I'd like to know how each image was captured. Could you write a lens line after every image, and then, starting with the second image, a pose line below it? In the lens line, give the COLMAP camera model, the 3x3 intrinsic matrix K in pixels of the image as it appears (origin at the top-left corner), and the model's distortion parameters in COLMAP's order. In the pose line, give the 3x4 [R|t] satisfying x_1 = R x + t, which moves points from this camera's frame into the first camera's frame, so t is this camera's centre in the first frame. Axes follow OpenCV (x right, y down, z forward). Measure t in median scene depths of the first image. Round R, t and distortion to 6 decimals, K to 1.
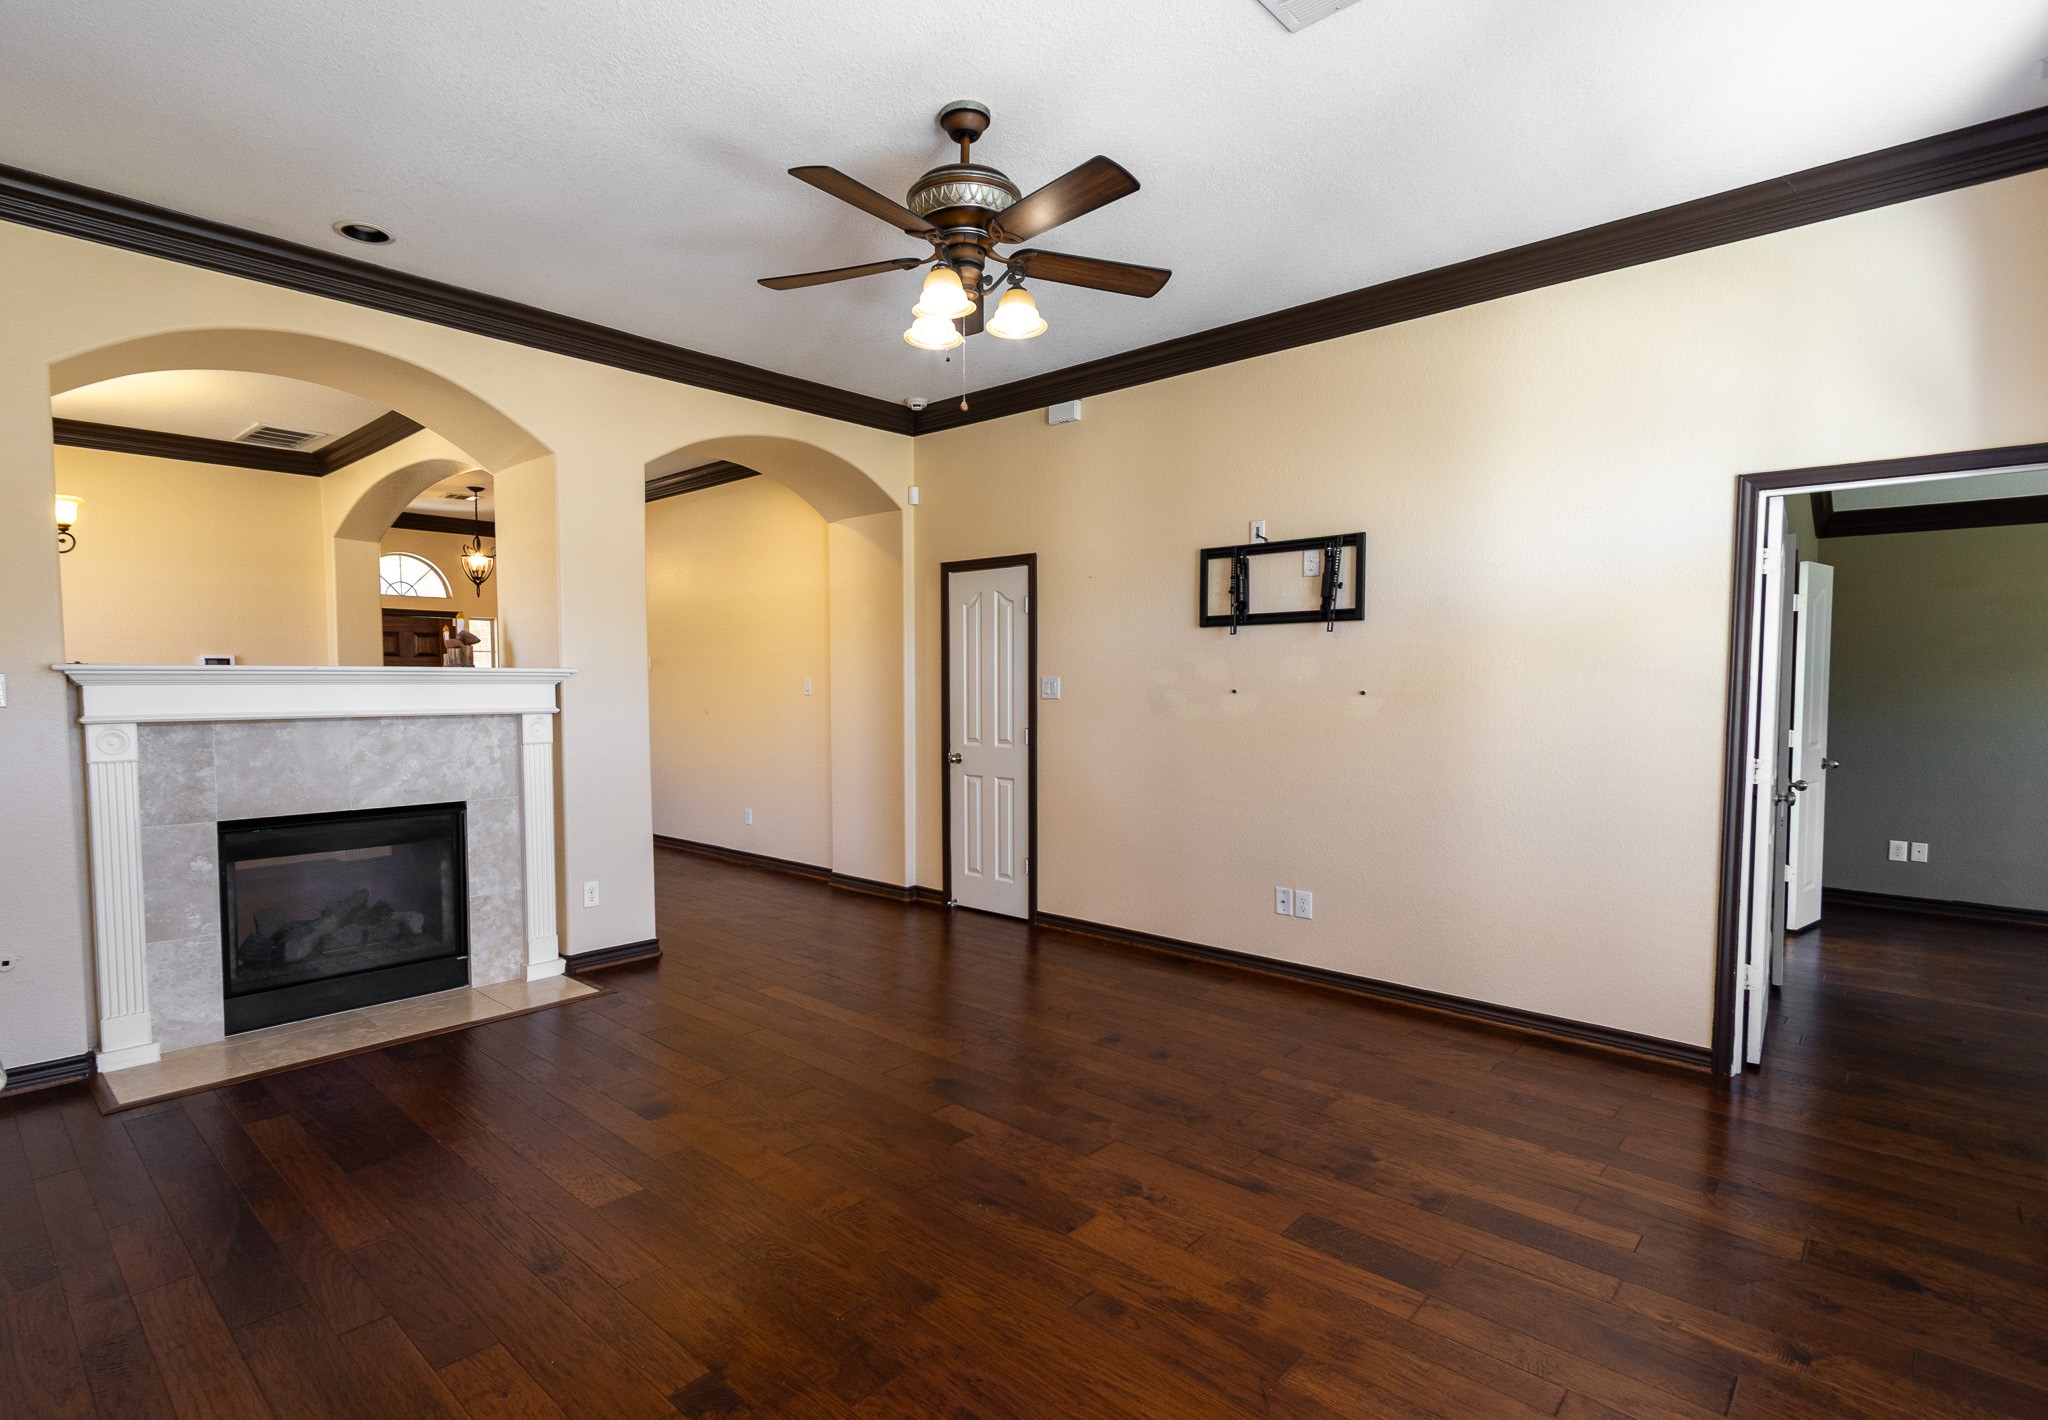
lens RADIAL K [[1035.1, 0, 948.1], [0, 1035.1, 742.2], [0, 0, 1]] dist [0.002848, 0.000202]
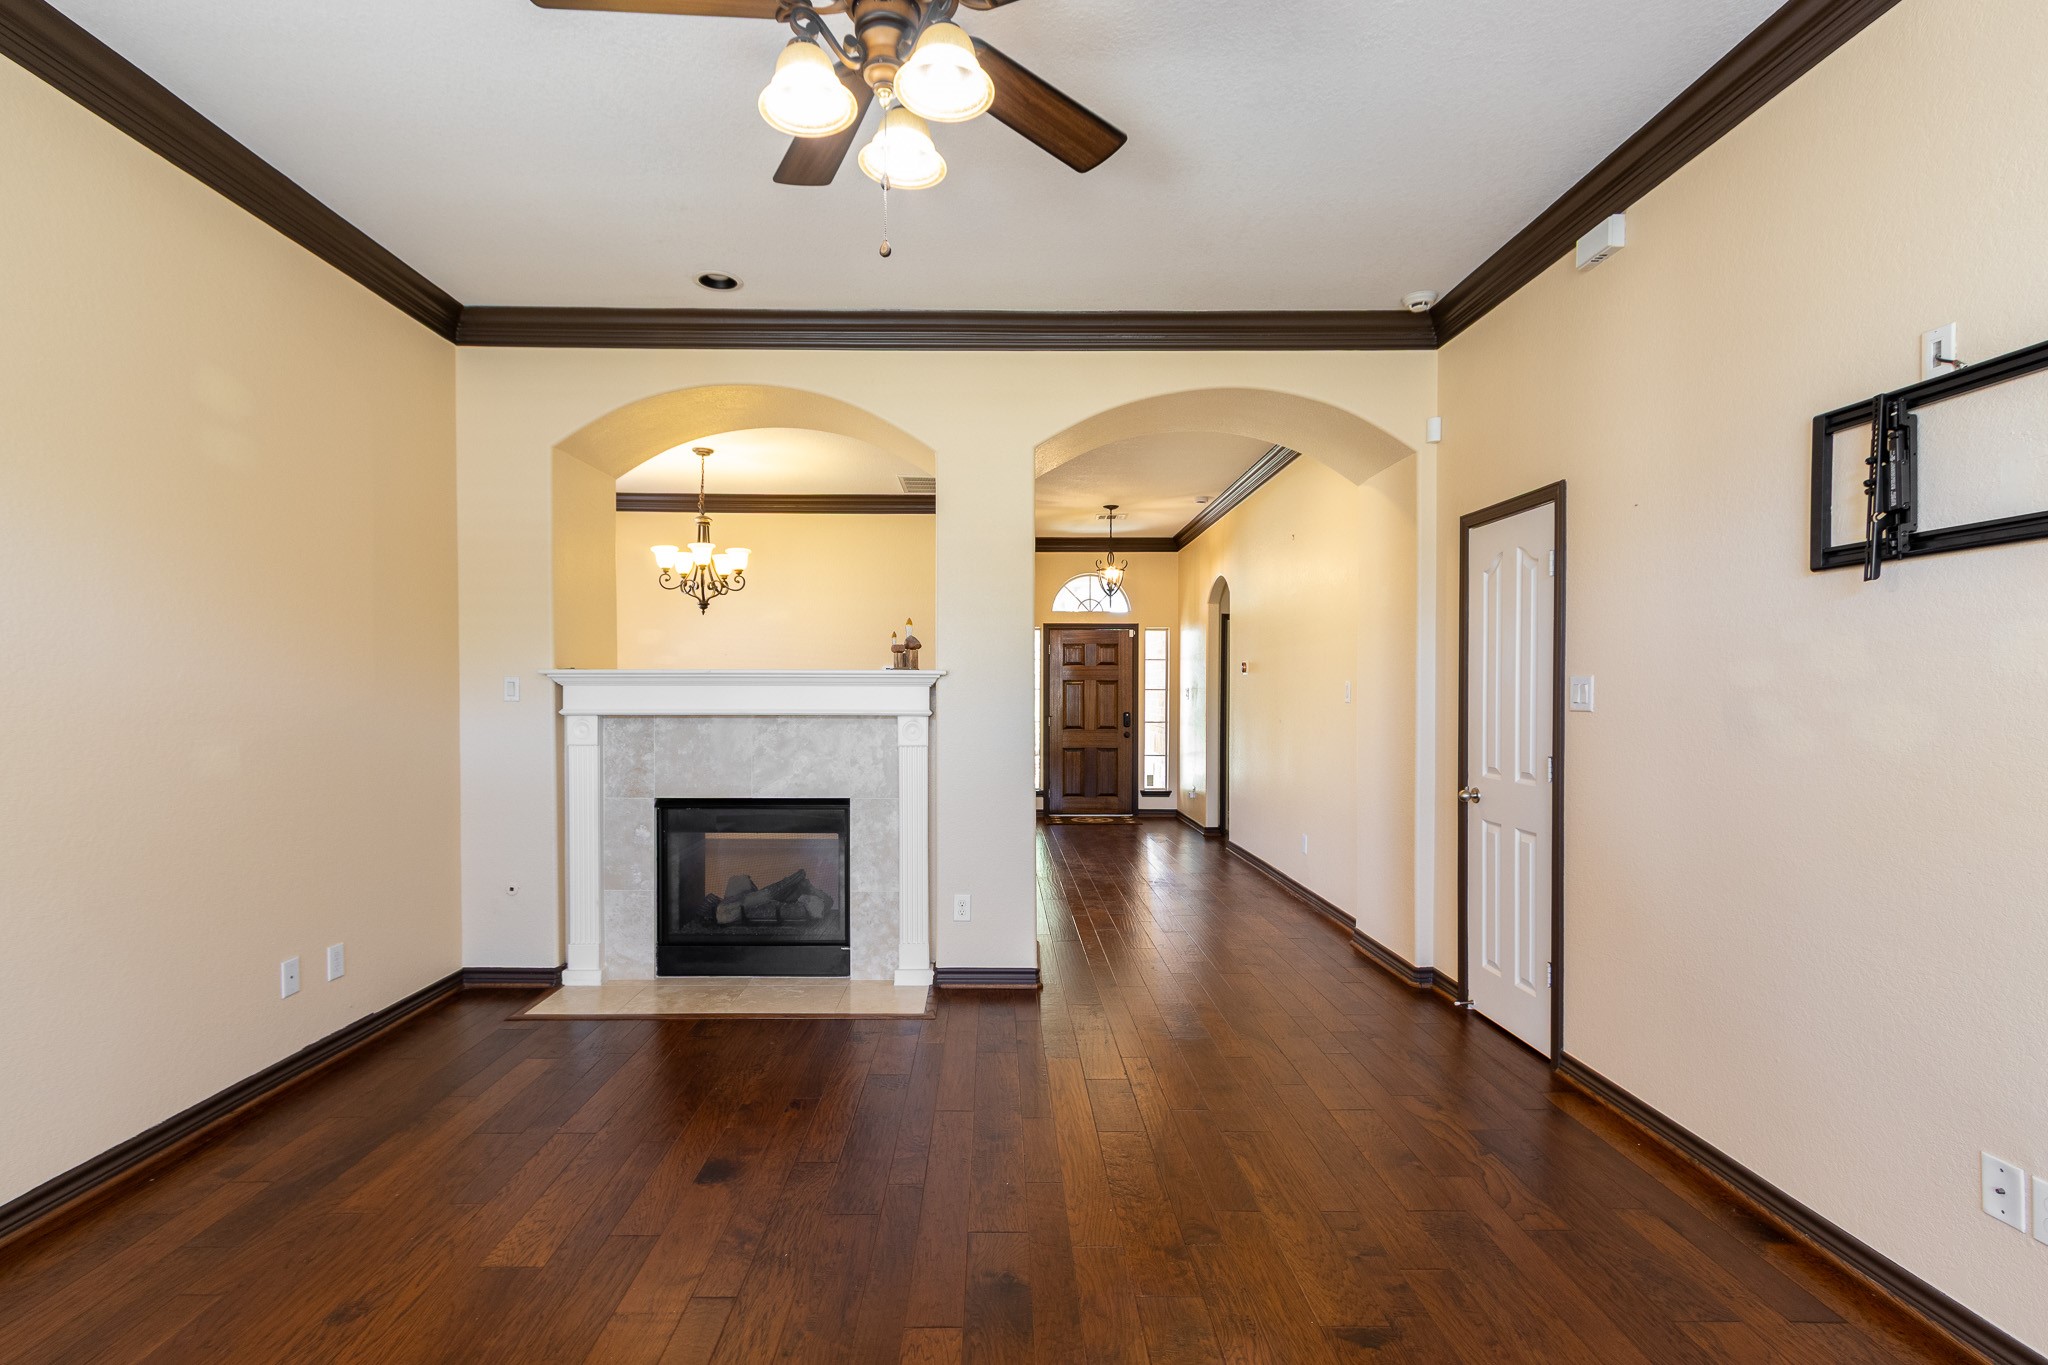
lens RADIAL K [[962.7, 0, 986.9], [0, 962.7, 707.8], [0, 0, 1]] dist [0.001362, -0.000758]
pose [[0.694566, 0.015143, -0.719270, 0.315550], [-0.044994, 0.998736, -0.022422, -0.017839], [0.718021, 0.047936, 0.694369, 0.411420]]
